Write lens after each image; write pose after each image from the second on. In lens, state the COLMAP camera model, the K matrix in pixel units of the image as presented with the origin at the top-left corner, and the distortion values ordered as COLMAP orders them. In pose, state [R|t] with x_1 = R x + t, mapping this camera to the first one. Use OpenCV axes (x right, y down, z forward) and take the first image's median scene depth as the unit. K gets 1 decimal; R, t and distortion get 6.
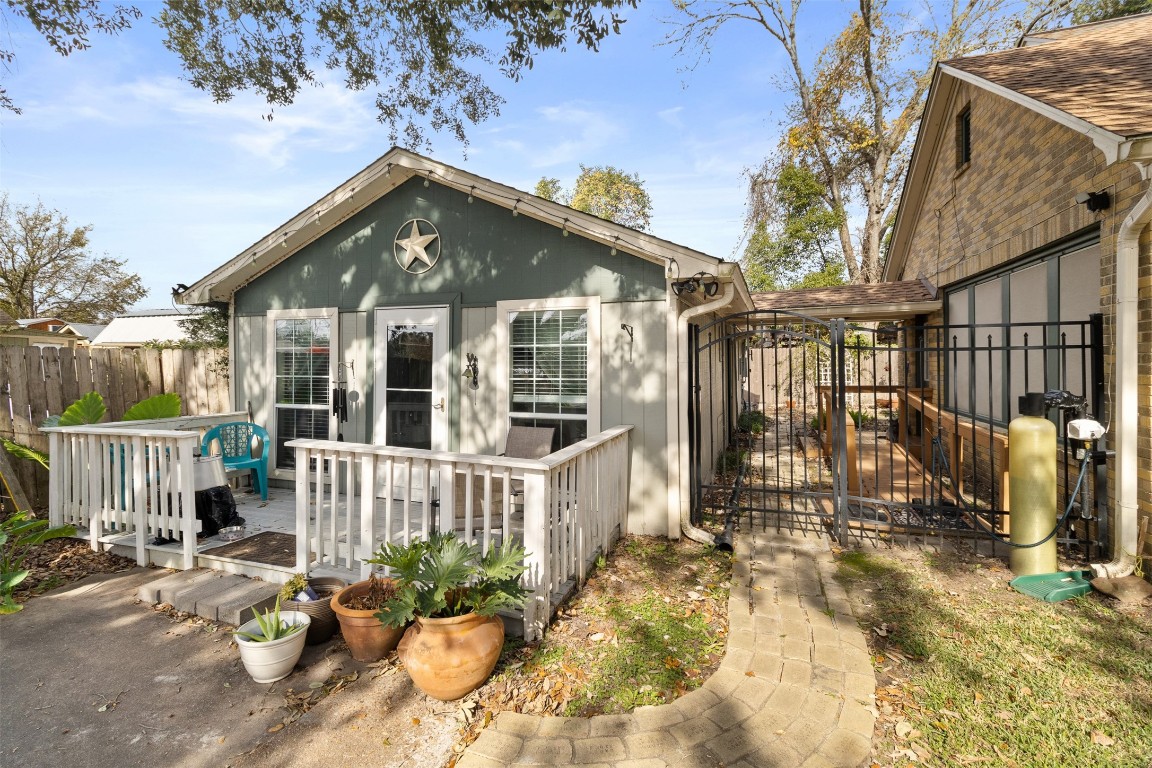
lens RADIAL K [[534.3, 0, 571.0], [0, 534.3, 350.6], [0, 0, 1]] dist [0.001309, 0.000464]
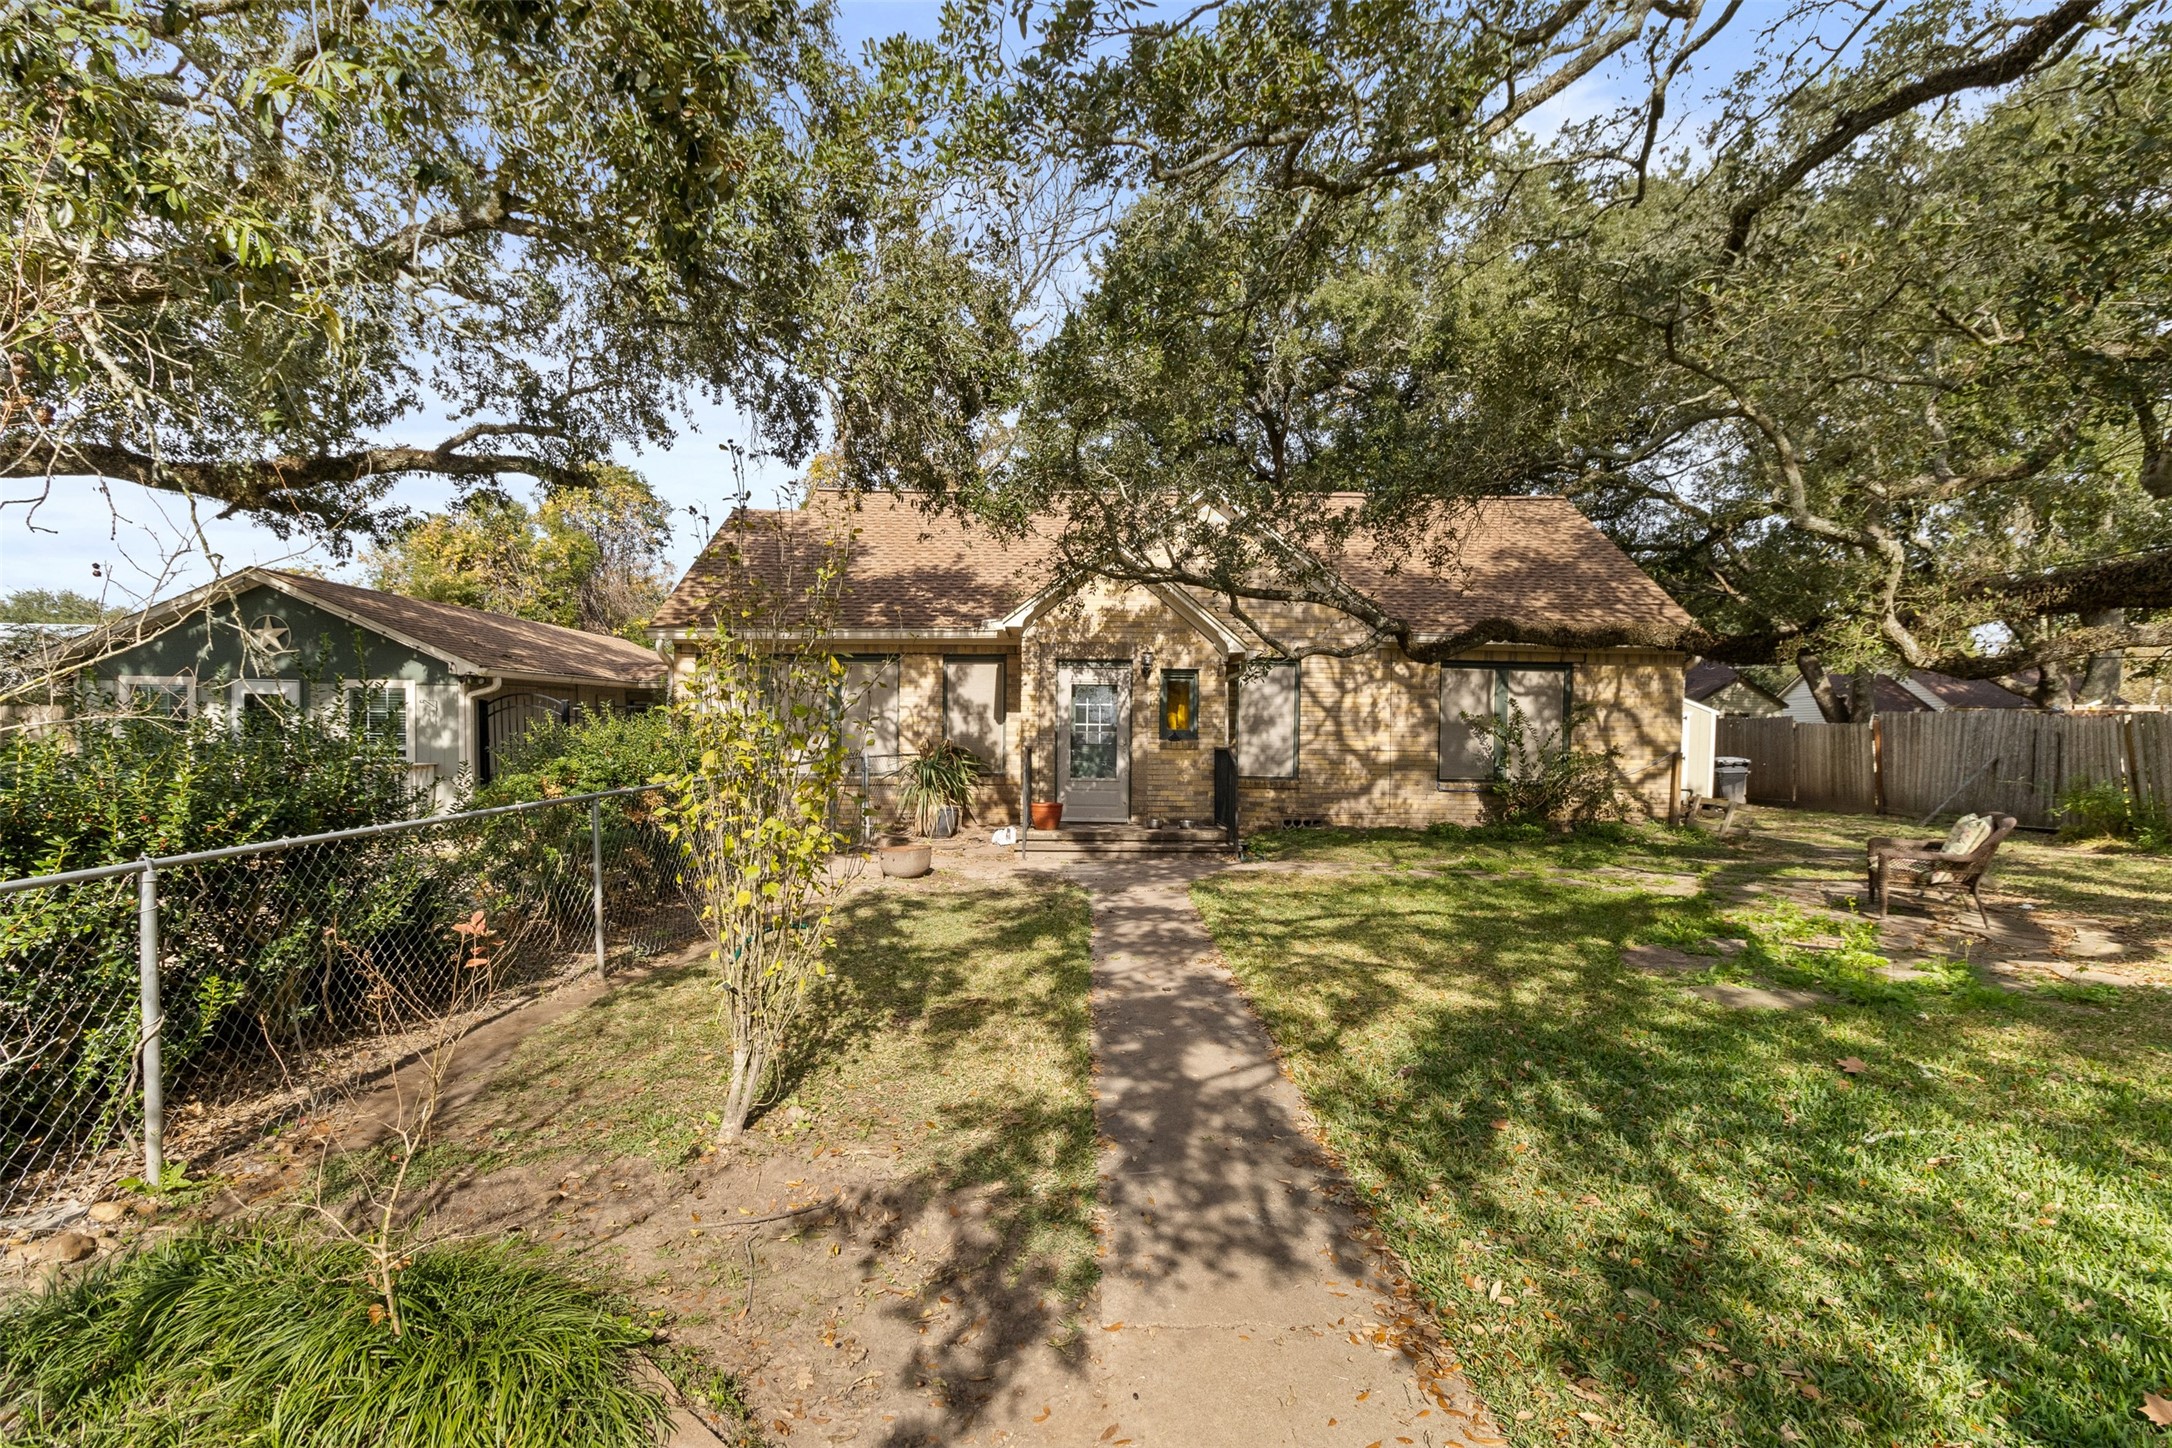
lens RADIAL K [[1007.4, 0, 1063.8], [0, 1007.4, 730.2], [0, 0, 1]] dist [0.001309, 0.000464]
pose [[0.934081, 0.009393, 0.356938, 0.712971], [-0.019785, 0.999480, 0.025475, -0.063057], [-0.356513, -0.030857, 0.933781, -2.208111]]
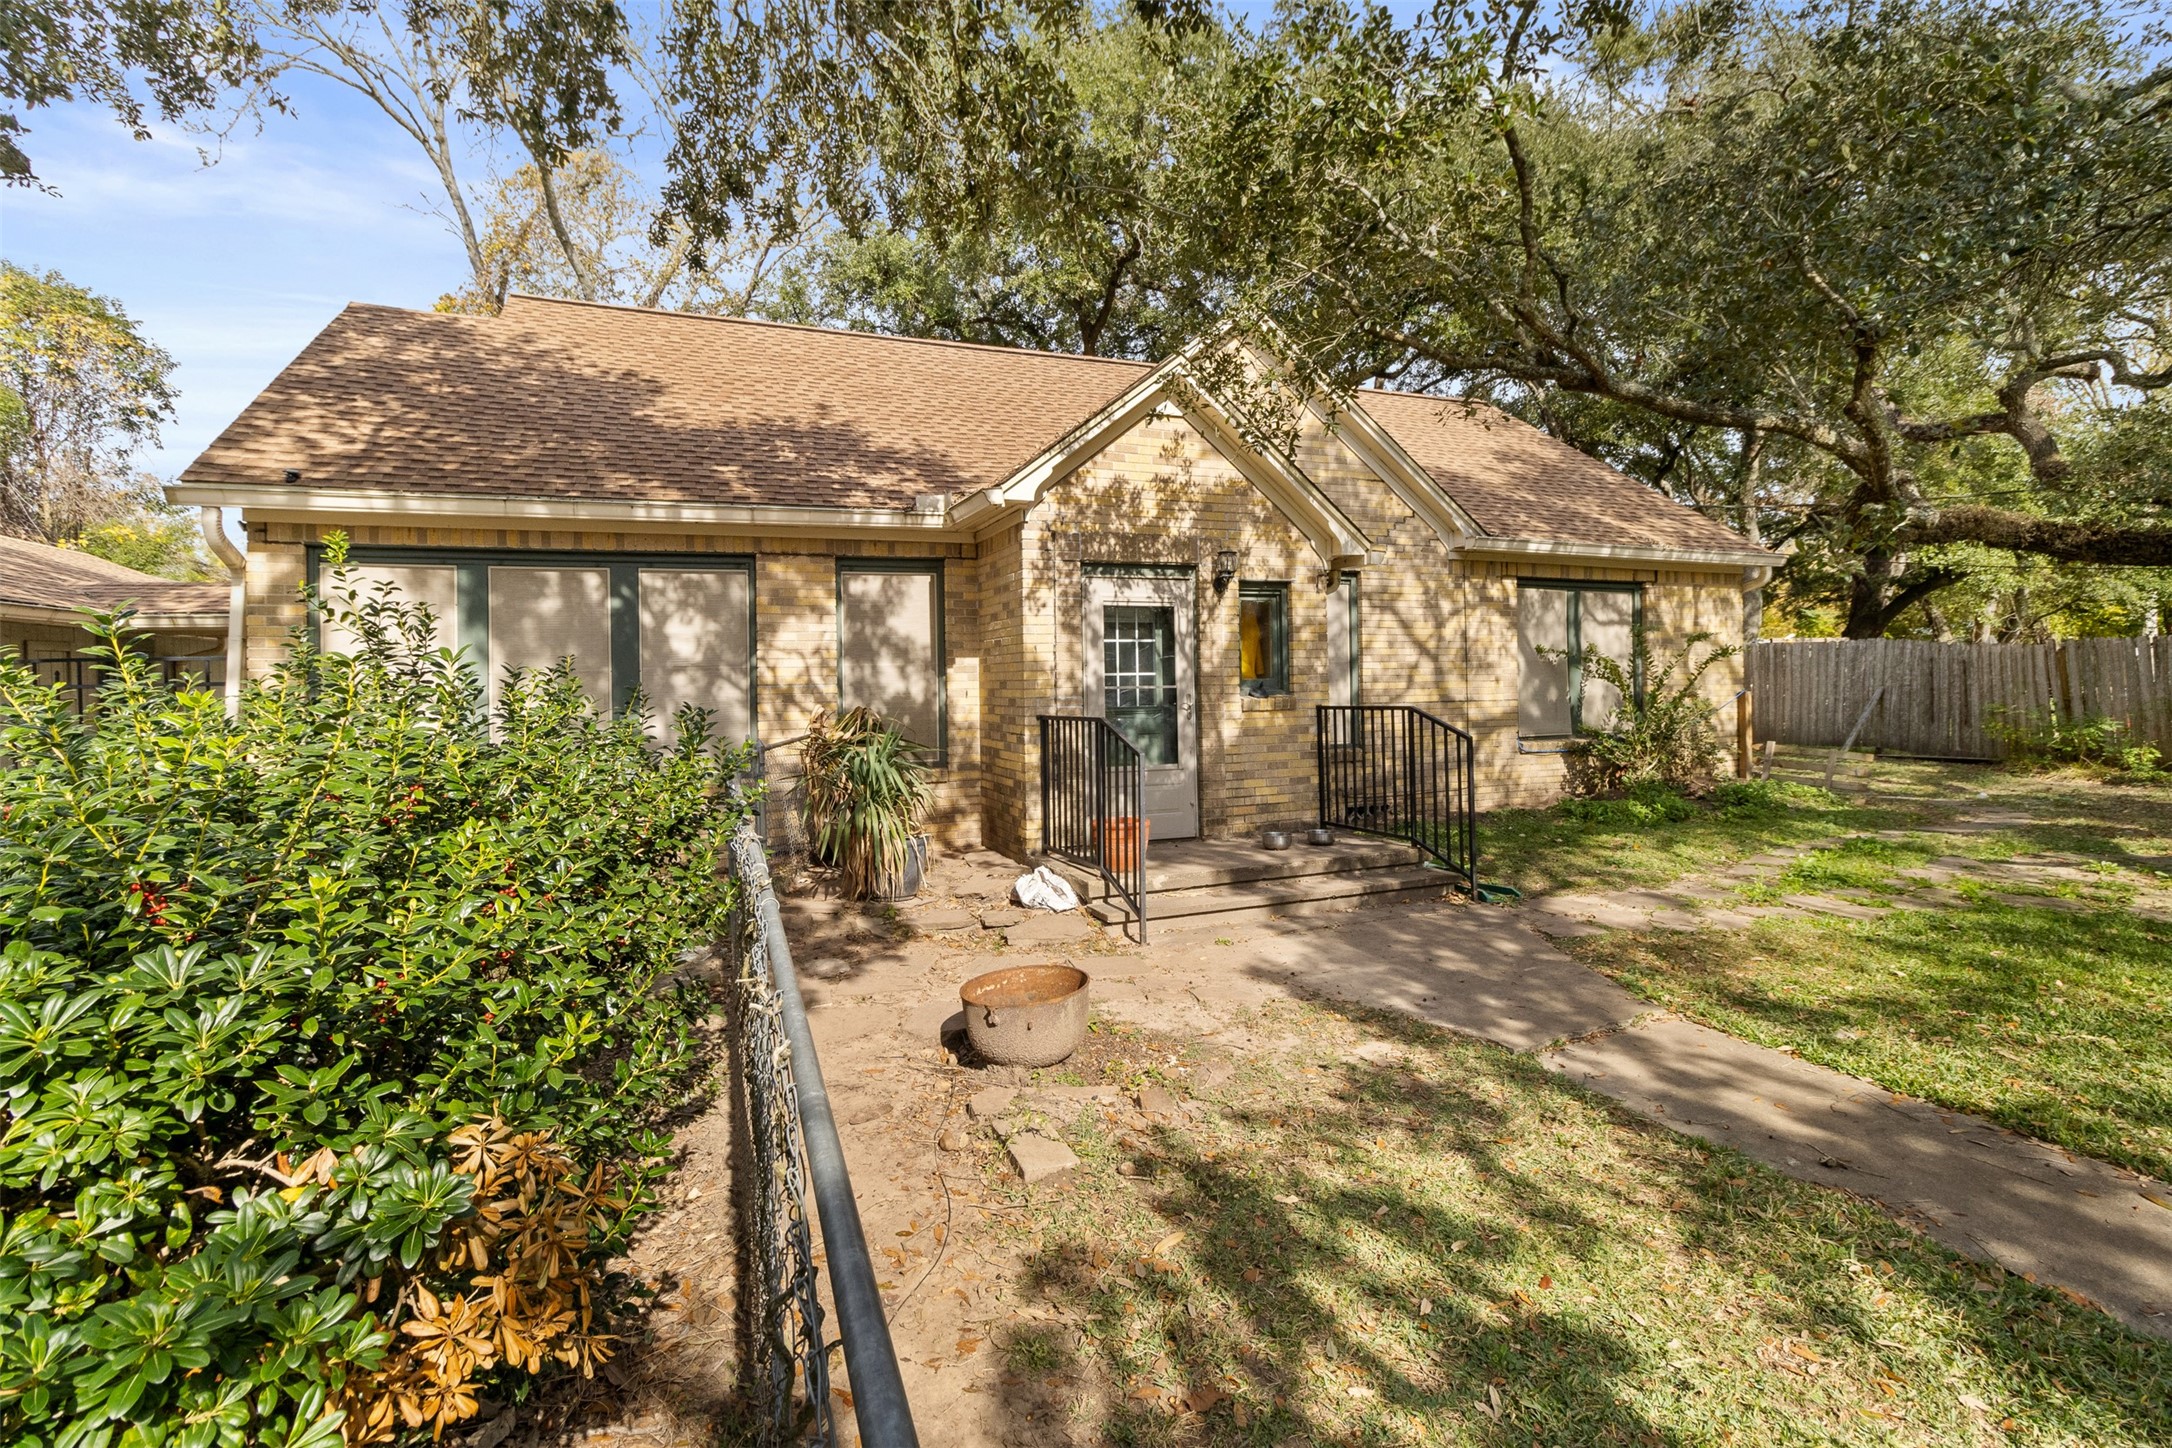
lens RADIAL K [[1007.4, 0, 1094.5], [0, 1007.4, 646.5], [0, 0, 1]] dist [0.001309, 0.000464]
pose [[0.734392, 0.007566, 0.678683, 0.628114], [-0.000966, 0.999949, -0.010103, -0.041161], [-0.678725, 0.006764, 0.734361, -0.936893]]
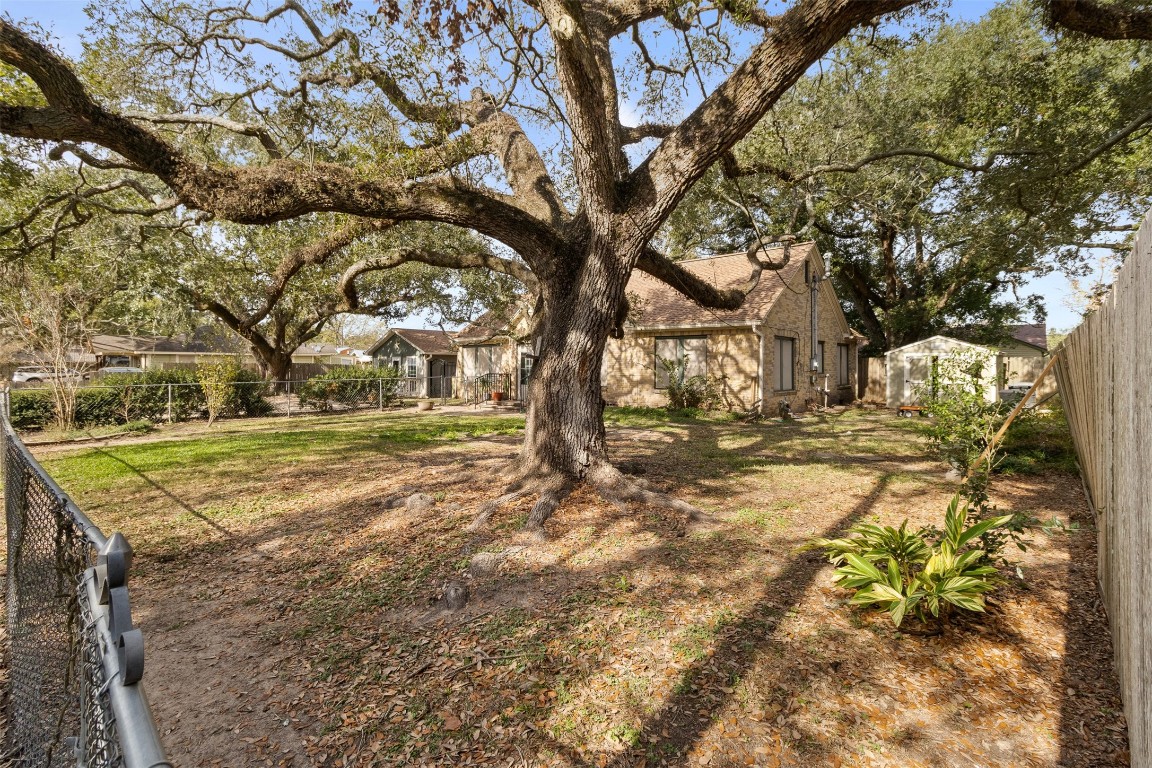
lens RADIAL K [[534.3, 0, 579.1], [0, 534.3, 372.8], [0, 0, 1]] dist [0.001309, 0.000464]
pose [[0.930586, 0.009158, -0.365959, 3.384690], [0.000094, 0.999681, 0.025255, -0.060717], [0.366073, -0.023537, 0.930288, -3.285202]]
